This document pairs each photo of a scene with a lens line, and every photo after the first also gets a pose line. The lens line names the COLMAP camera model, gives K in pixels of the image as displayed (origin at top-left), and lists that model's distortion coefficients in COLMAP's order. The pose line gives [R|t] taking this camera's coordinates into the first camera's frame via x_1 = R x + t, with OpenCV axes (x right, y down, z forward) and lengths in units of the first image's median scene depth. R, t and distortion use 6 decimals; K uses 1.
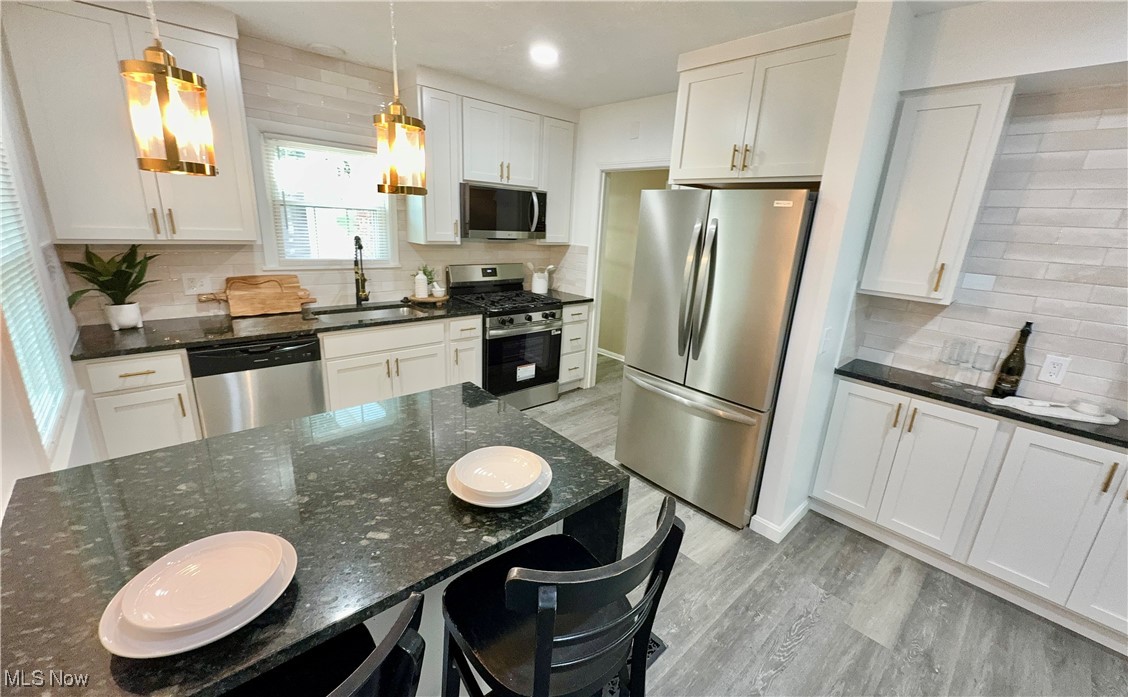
lens RADIAL K [[448.5, 0, 566.7], [0, 448.5, 349.7], [0, 0, 1]] dist [-0.001806, 0.000249]
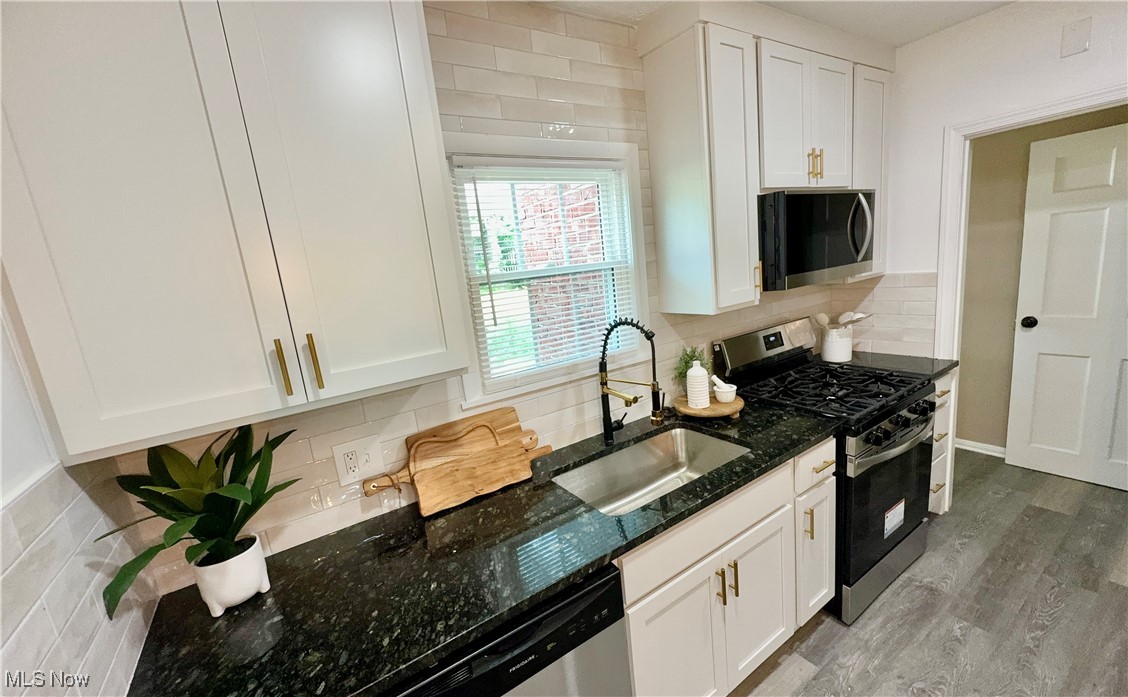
lens RADIAL K [[448.5, 0, 561.8], [0, 448.5, 348.7], [0, 0, 1]] dist [-0.001806, 0.000249]
pose [[0.973115, -0.127553, -0.191775, -0.453438], [0.109311, 0.988666, -0.102909, -0.181557], [0.202728, 0.079179, 0.976029, 0.501263]]
